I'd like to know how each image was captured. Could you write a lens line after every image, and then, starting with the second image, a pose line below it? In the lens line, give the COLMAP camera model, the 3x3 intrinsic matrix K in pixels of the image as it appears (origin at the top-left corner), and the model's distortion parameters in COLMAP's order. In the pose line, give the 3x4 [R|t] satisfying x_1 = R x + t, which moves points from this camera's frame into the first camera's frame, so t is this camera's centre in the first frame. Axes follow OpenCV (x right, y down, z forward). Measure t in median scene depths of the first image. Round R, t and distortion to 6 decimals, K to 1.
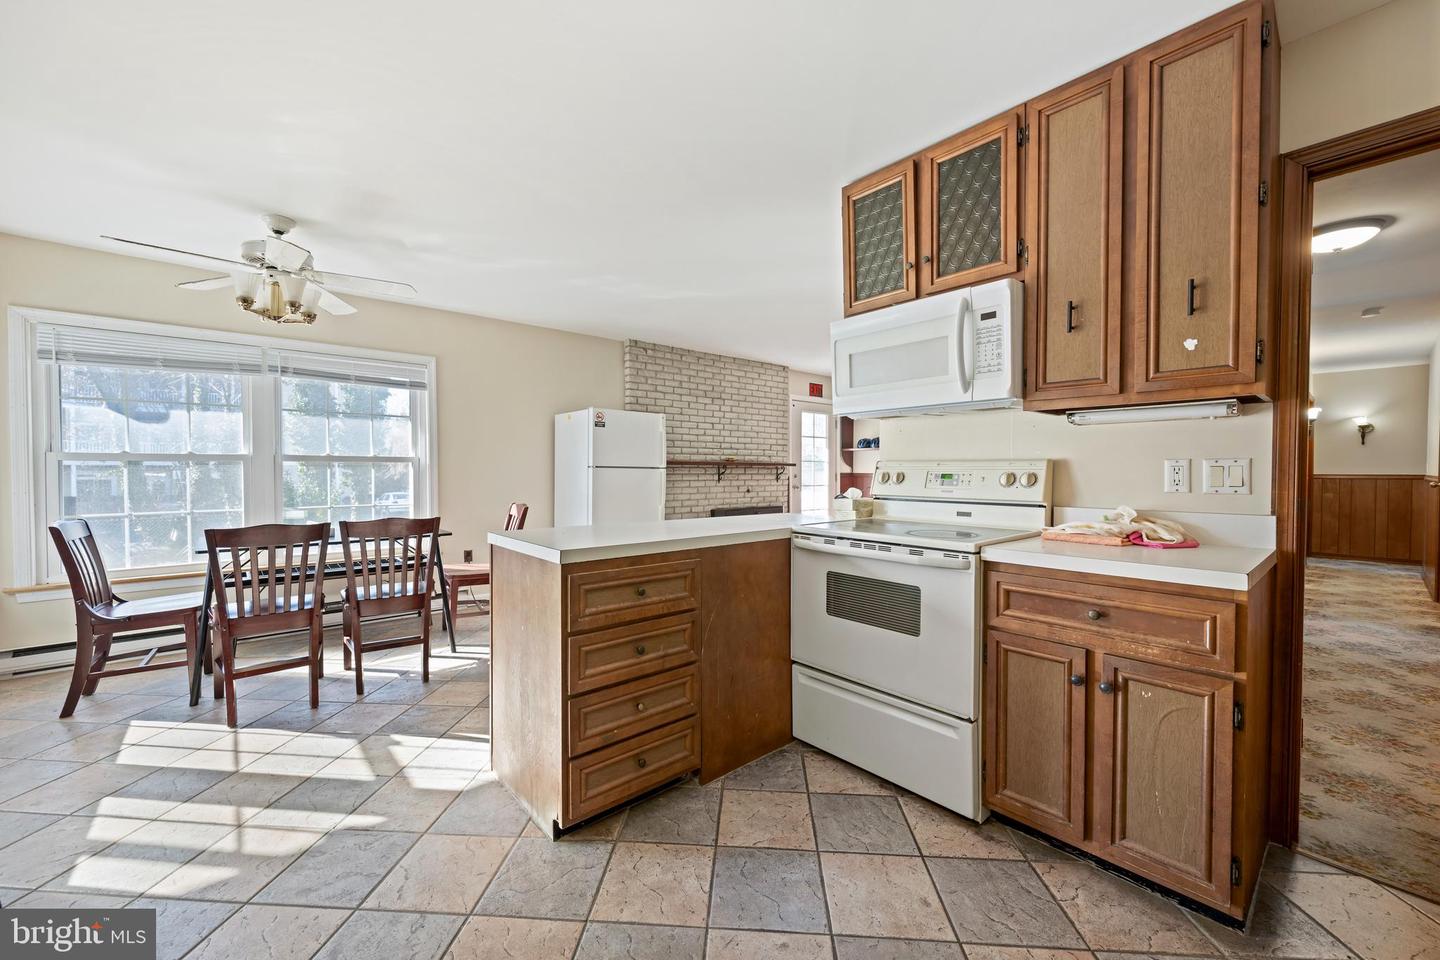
lens RADIAL K [[566.2, 0, 713.6], [0, 566.2, 474.5], [0, 0, 1]] dist [-0.002389, -0.000500]
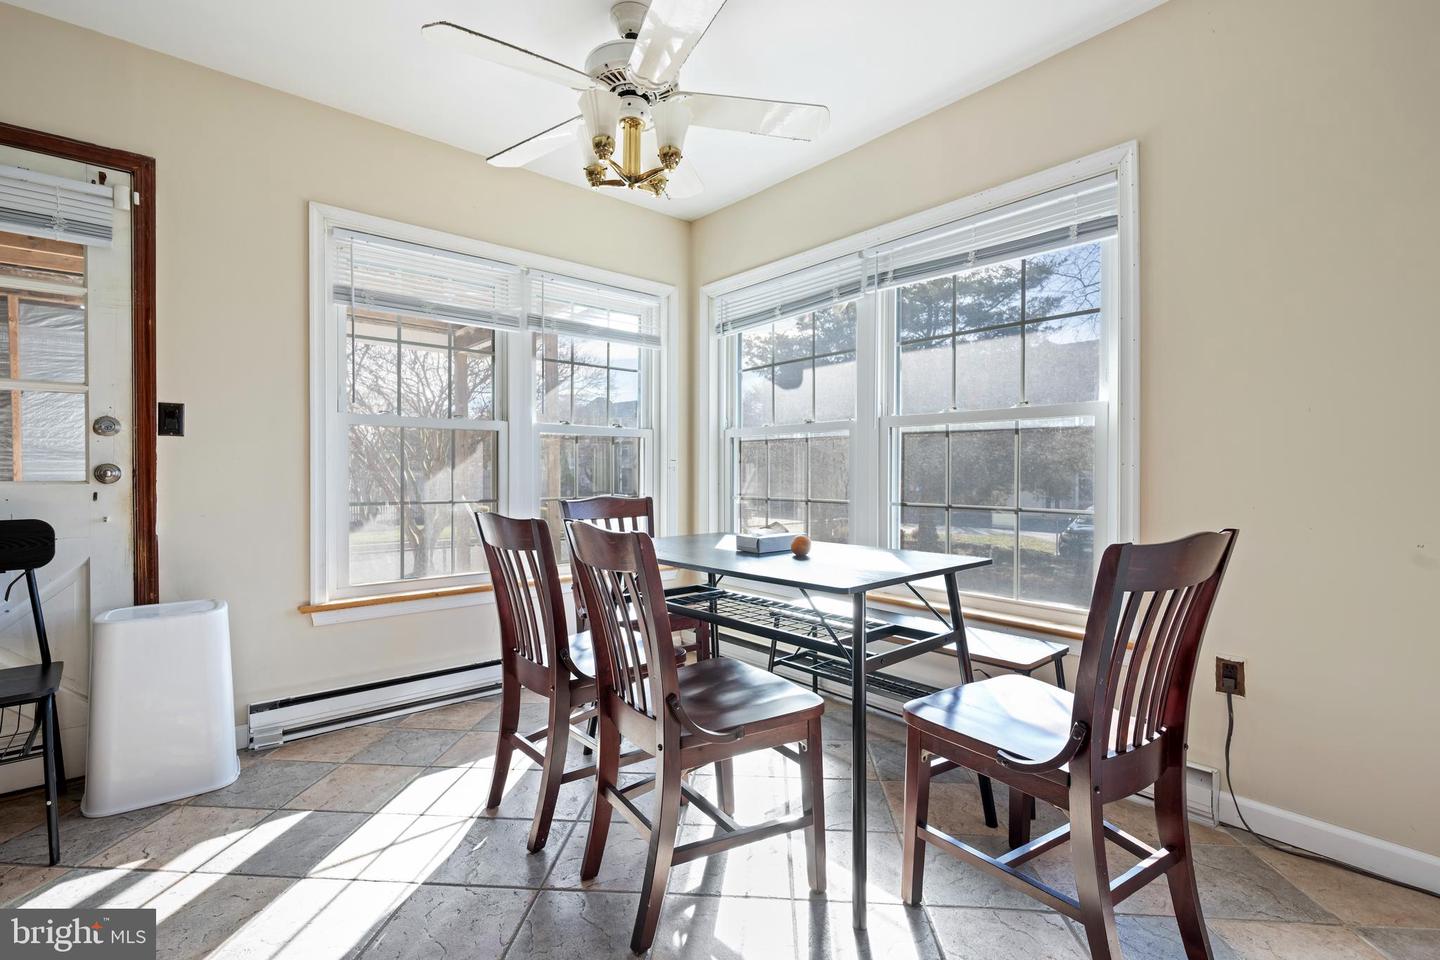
lens RADIAL K [[651.7, 0, 708.9], [0, 651.7, 476.3], [0, 0, 1]] dist [-0.004482, -0.000491]
pose [[-0.000064, 0.004763, -0.999989, -0.069884], [-0.008678, 0.999951, 0.004764, 0.040660], [0.999962, 0.008678, -0.000022, 1.134778]]
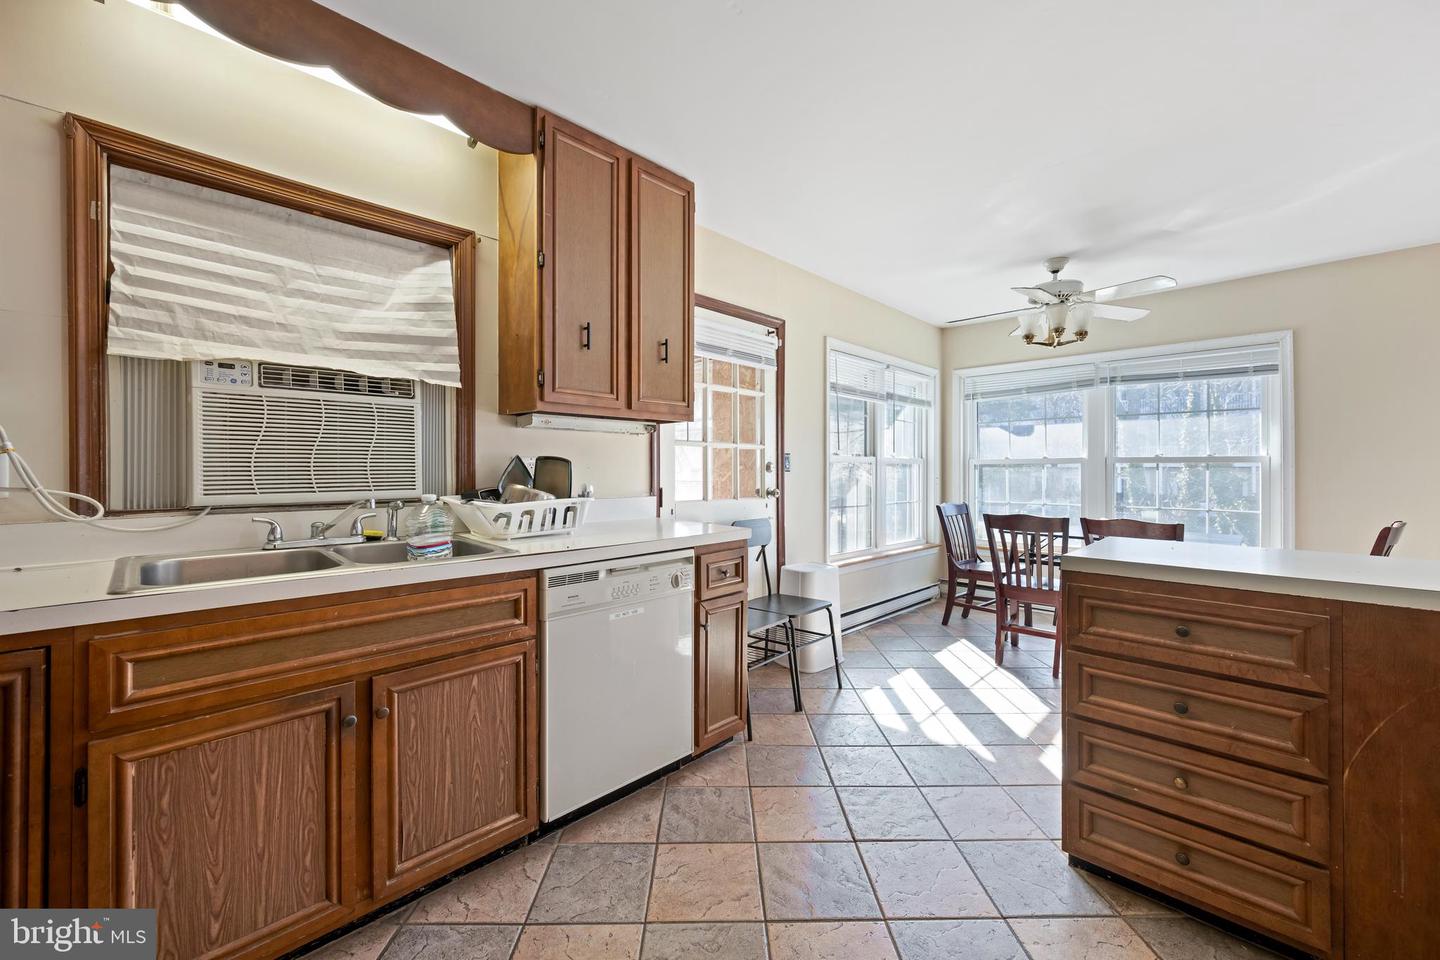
lens RADIAL K [[566.2, 0, 712.0], [0, 566.2, 467.9], [0, 0, 1]] dist [-0.002389, -0.000500]
pose [[0.073513, -0.003815, -0.997287, 0.383211], [-0.011268, 0.999926, -0.004655, -0.000865], [0.997231, 0.011580, 0.073465, 0.205662]]
